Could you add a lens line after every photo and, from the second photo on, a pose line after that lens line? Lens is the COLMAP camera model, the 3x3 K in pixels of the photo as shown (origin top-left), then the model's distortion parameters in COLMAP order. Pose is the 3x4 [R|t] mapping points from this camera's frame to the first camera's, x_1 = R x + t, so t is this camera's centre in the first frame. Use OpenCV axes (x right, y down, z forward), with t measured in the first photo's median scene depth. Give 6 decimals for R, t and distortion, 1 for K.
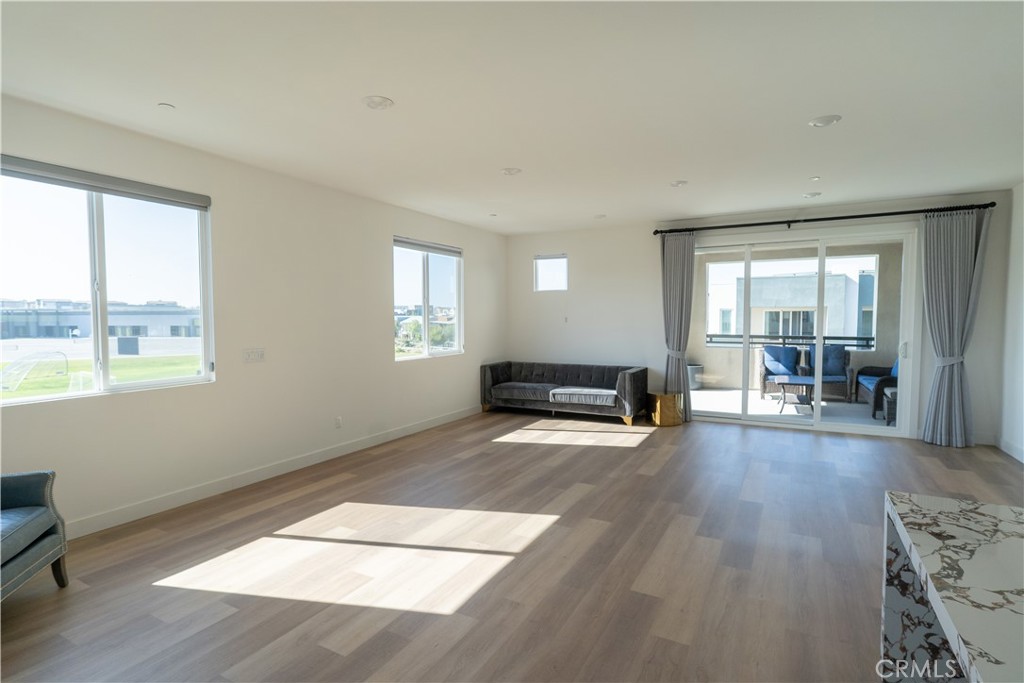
lens RADIAL K [[523.6, 0, 506.7], [0, 523.6, 326.6], [0, 0, 1]] dist [-0.003755, 0.001857]
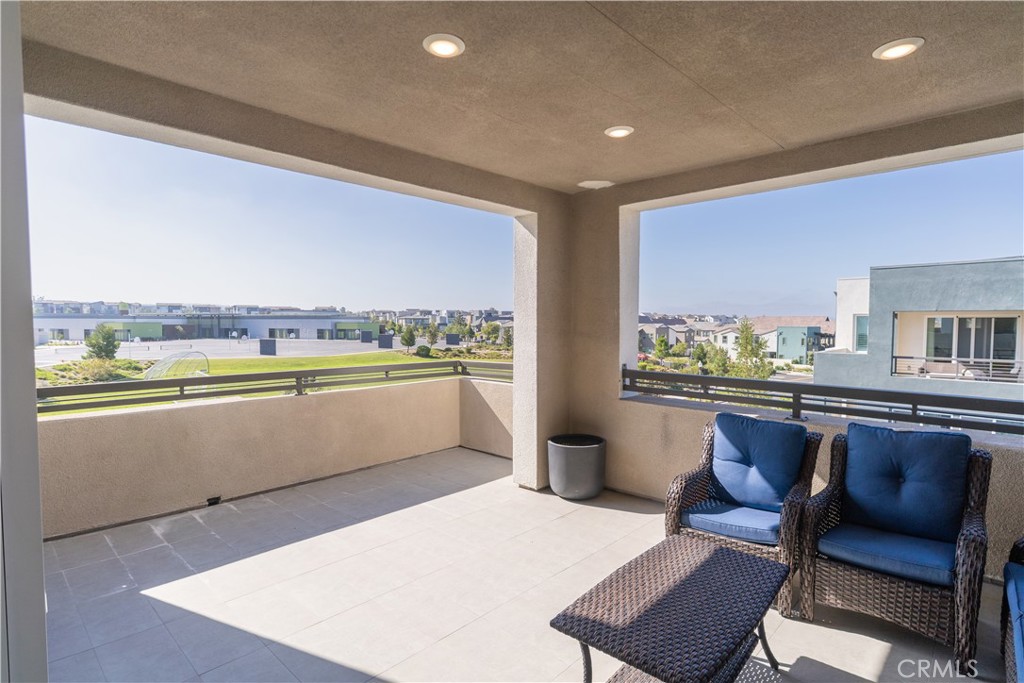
lens RADIAL K [[523.6, 0, 510.2], [0, 523.6, 342.6], [0, 0, 1]] dist [-0.003755, 0.001857]
pose [[0.965237, 0.016062, -0.260882, 0.120753], [-0.010751, 0.999705, 0.021774, -0.004744], [0.261155, -0.018212, 0.965125, 0.166517]]
